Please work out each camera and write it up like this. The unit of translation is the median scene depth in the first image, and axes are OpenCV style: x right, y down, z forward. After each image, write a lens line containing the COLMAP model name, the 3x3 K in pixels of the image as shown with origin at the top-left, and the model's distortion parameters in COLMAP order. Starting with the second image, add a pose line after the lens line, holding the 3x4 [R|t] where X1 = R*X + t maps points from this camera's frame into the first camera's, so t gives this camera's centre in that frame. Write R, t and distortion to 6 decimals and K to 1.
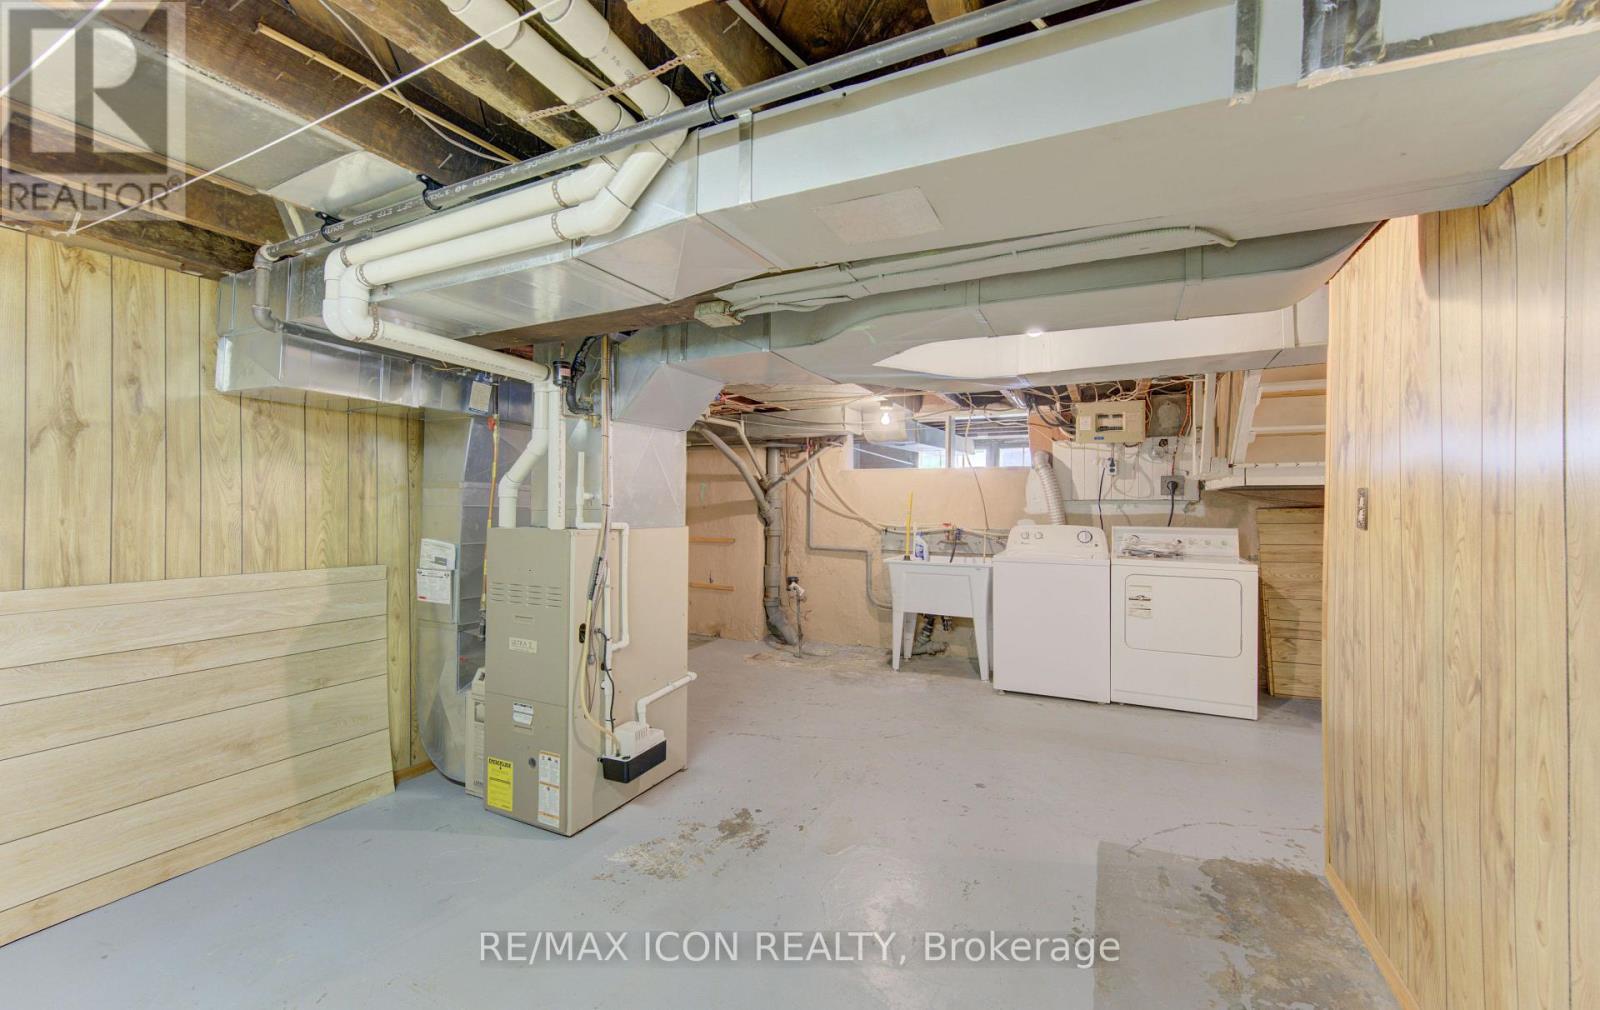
lens RADIAL K [[623.0, 0, 801.8], [0, 623.0, 504.2], [0, 0, 1]] dist [-0.009004, 0.000114]
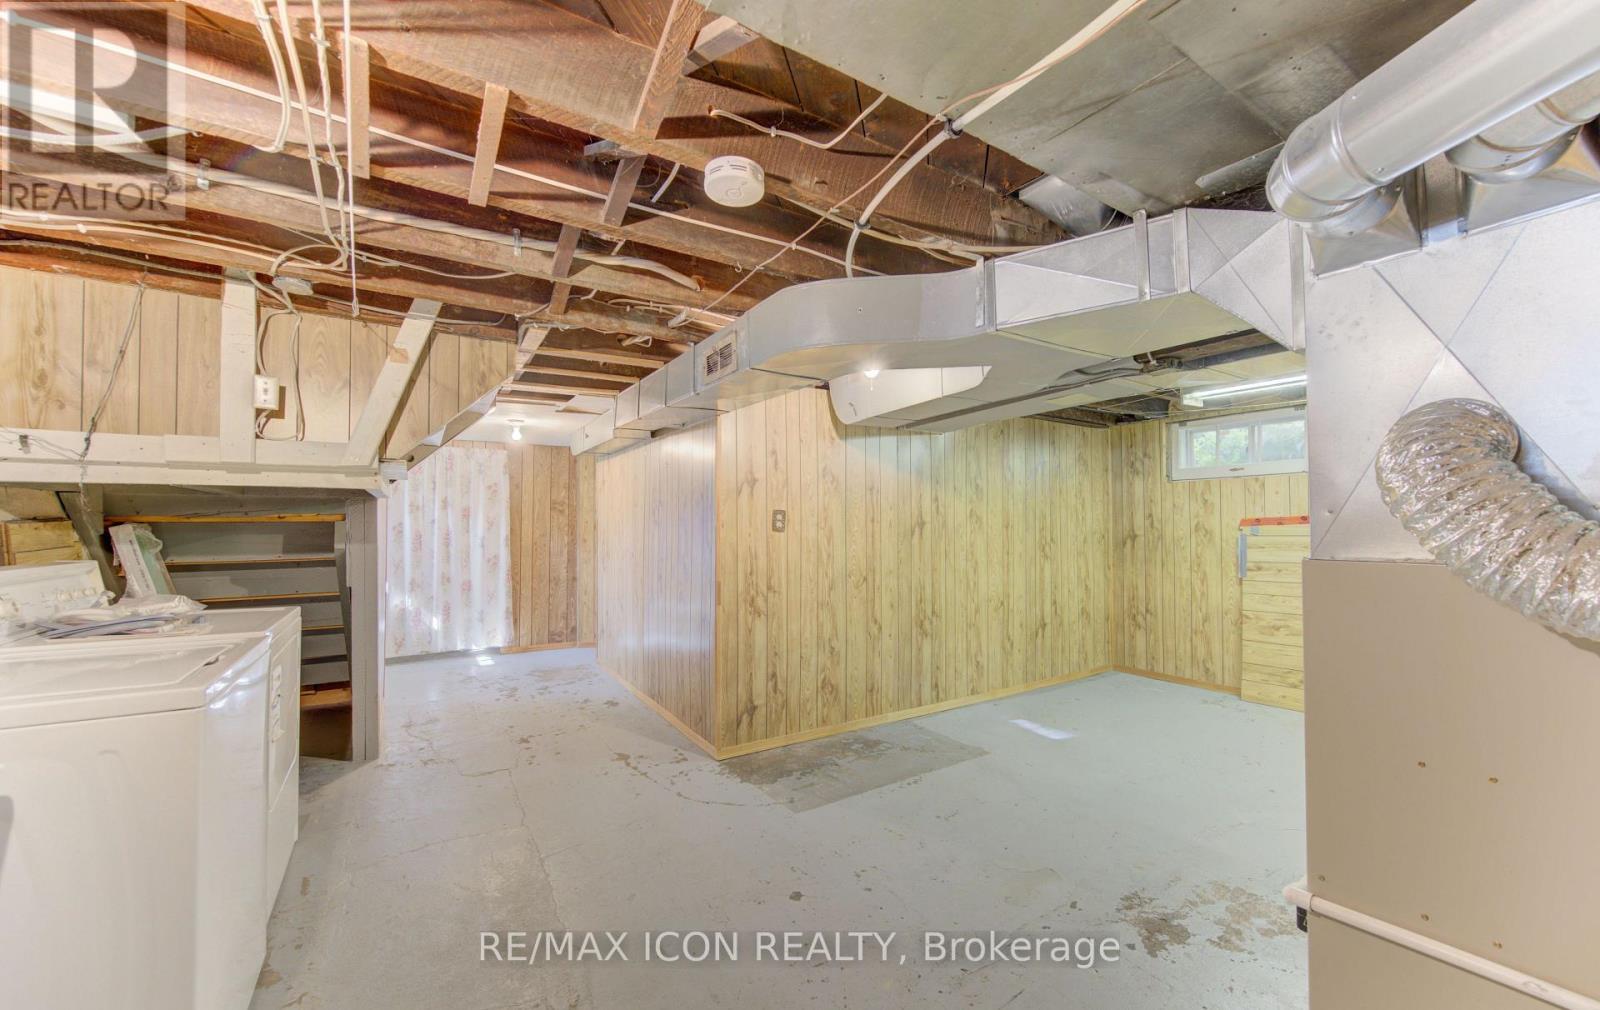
lens RADIAL K [[623.0, 0, 814.4], [0, 623.0, 511.6], [0, 0, 1]] dist [-0.009004, 0.000114]
pose [[-0.856797, 0.010560, 0.515546, -0.166233], [0.002177, 0.999855, -0.016861, 0.009894], [-0.515649, -0.013324, -0.856696, 2.301046]]
